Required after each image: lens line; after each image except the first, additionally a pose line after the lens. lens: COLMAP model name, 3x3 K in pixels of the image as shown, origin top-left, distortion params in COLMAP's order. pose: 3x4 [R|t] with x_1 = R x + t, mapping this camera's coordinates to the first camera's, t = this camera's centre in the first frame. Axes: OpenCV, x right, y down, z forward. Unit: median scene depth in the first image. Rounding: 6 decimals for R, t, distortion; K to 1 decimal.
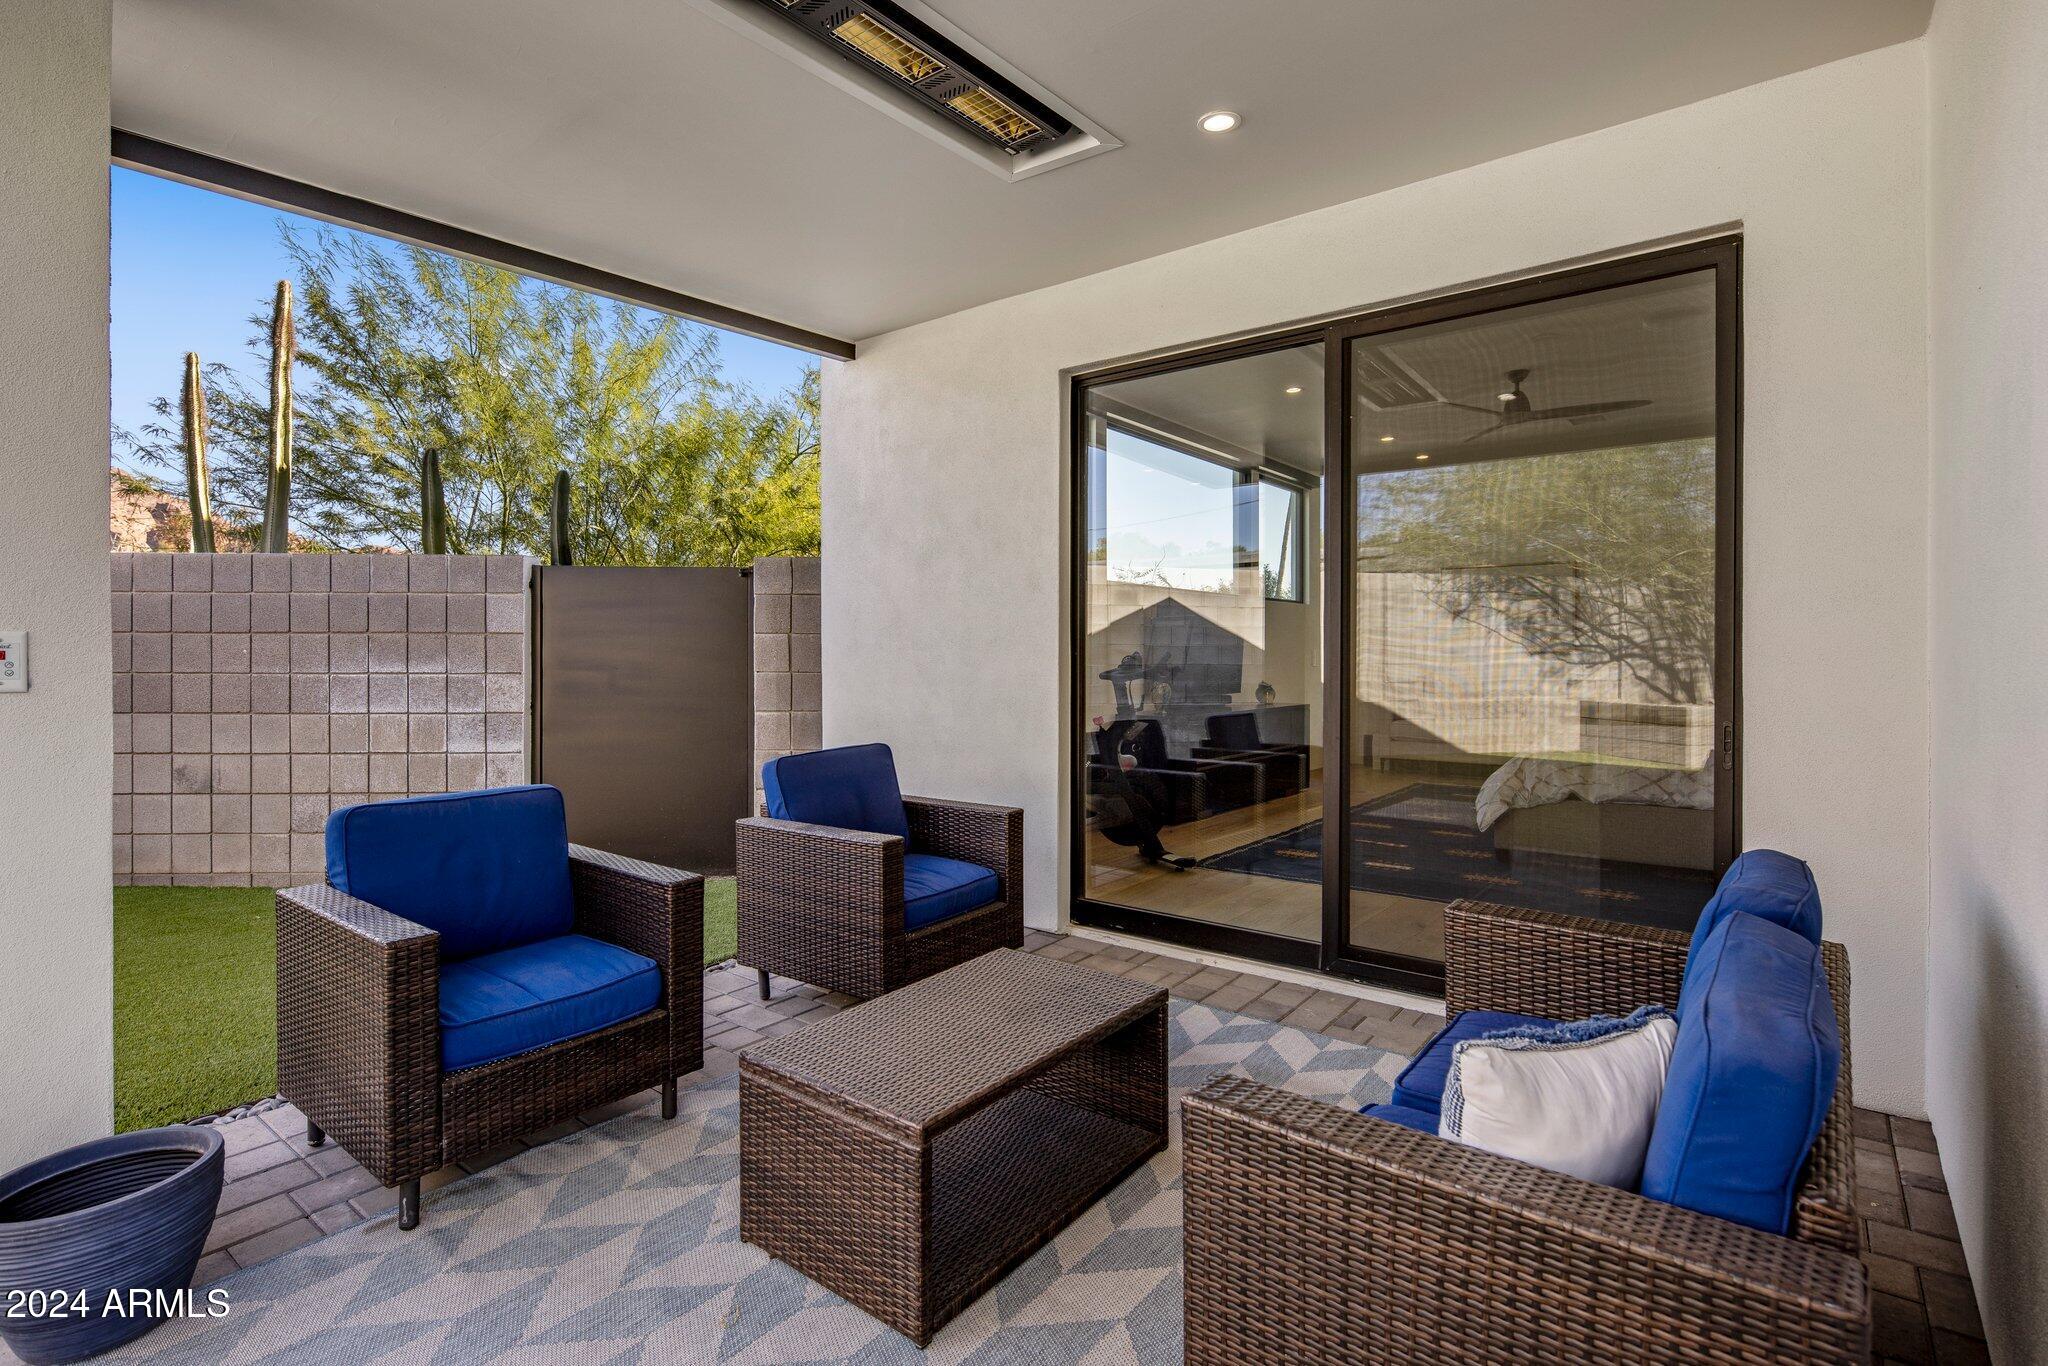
lens RADIAL K [[985.5, 0, 1018.3], [0, 985.5, 658.8], [0, 0, 1]] dist [-0.003468, -0.001519]
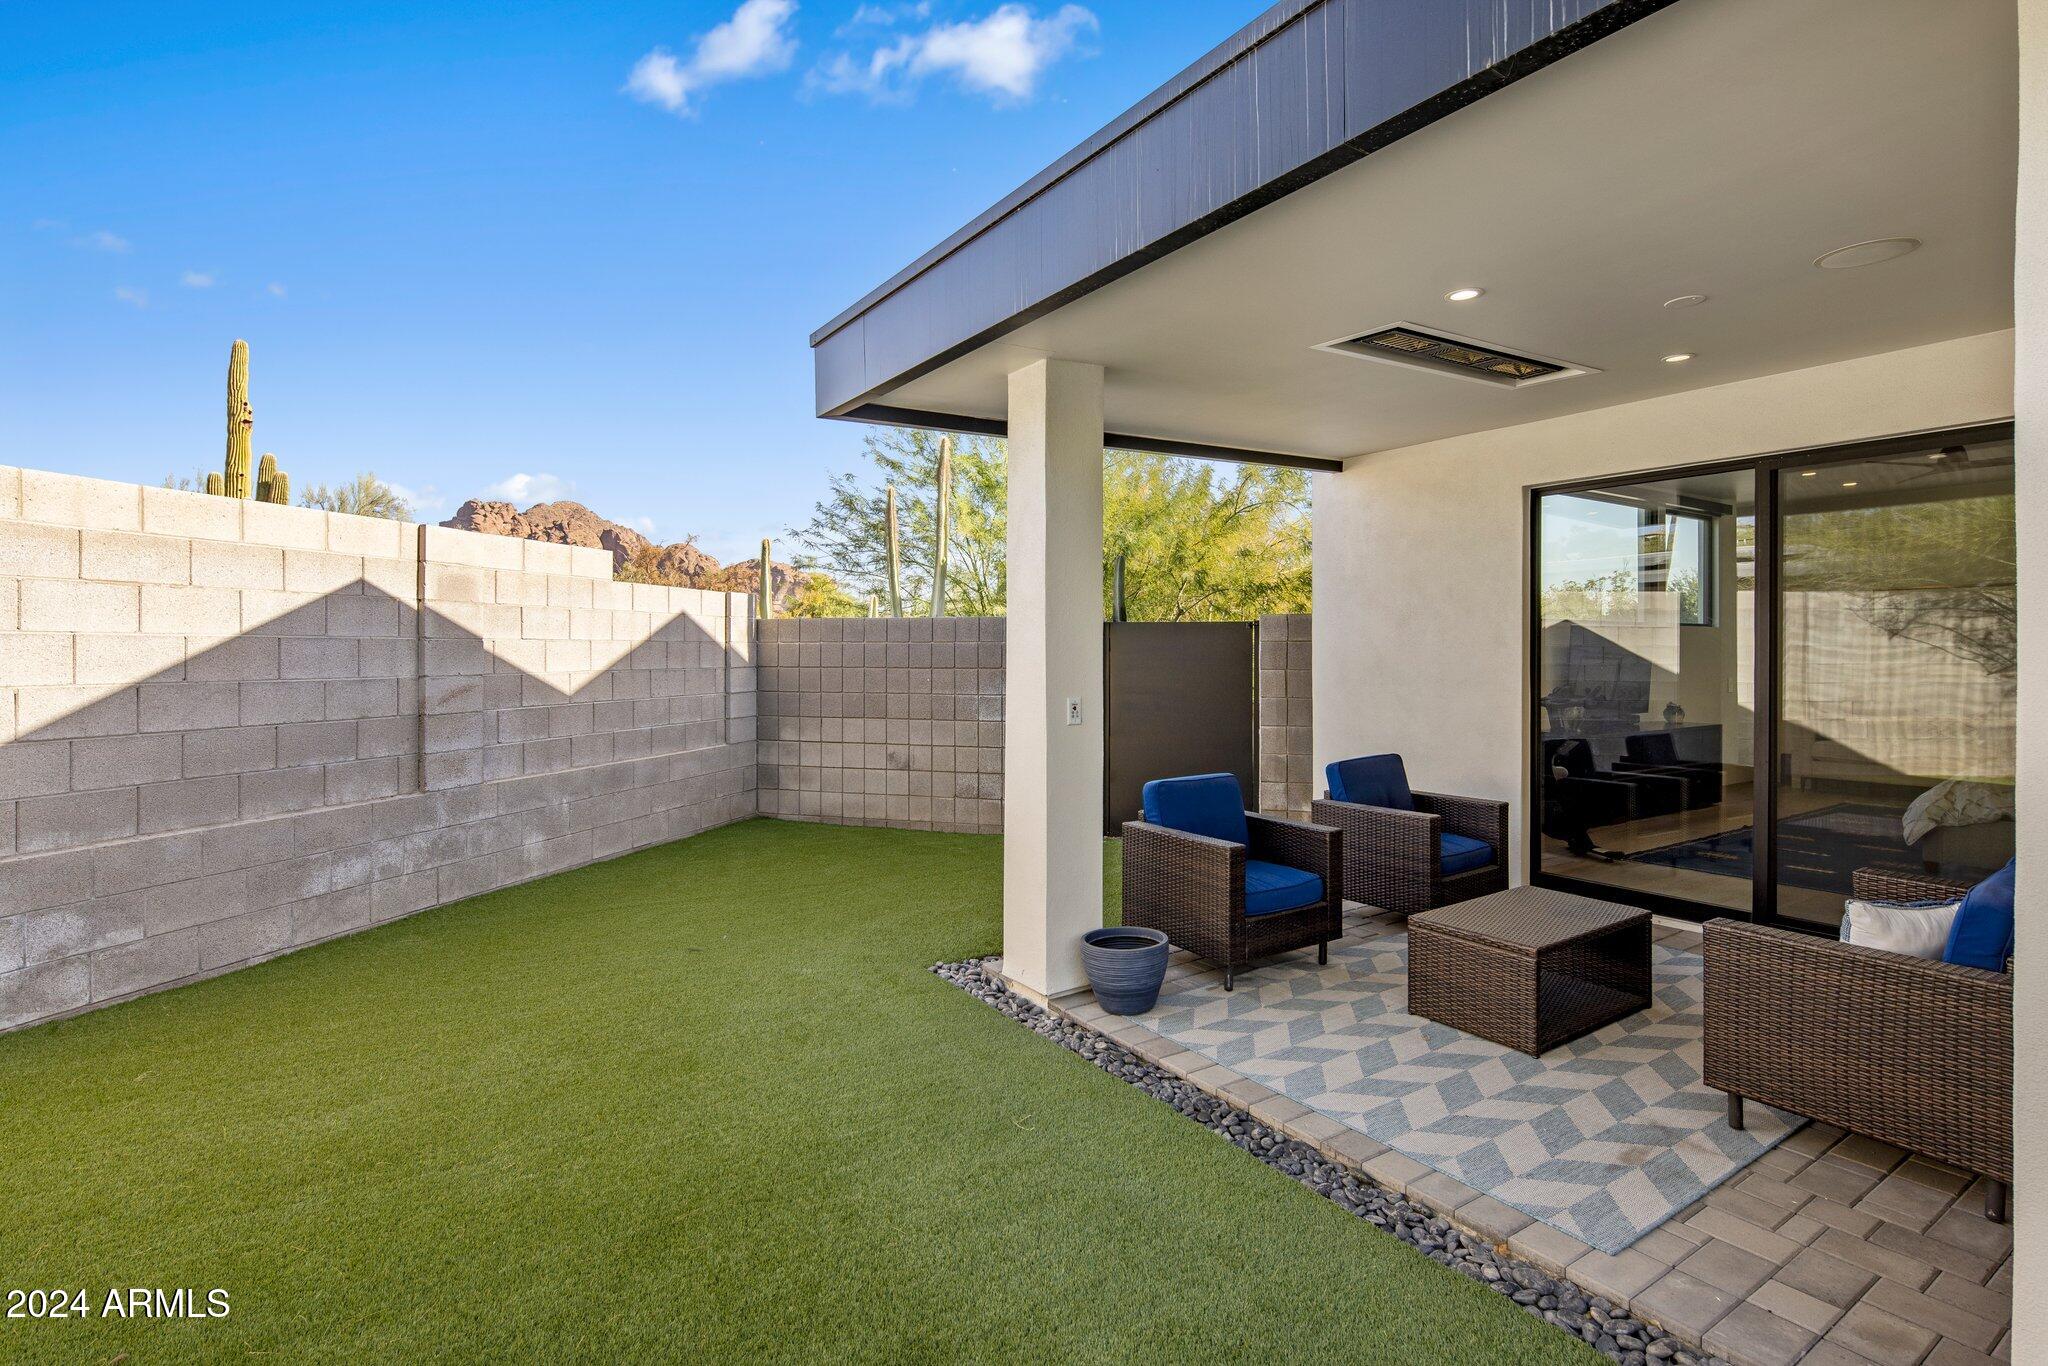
lens RADIAL K [[988.7, 0, 990.6], [0, 988.7, 652.7], [0, 0, 1]] dist [-0.002458, -0.007218]
pose [[0.944538, -0.000412, -0.328402, -0.186948], [-0.000622, 0.999995, -0.003045, -0.050200], [0.328402, 0.003080, 0.944533, -0.492470]]
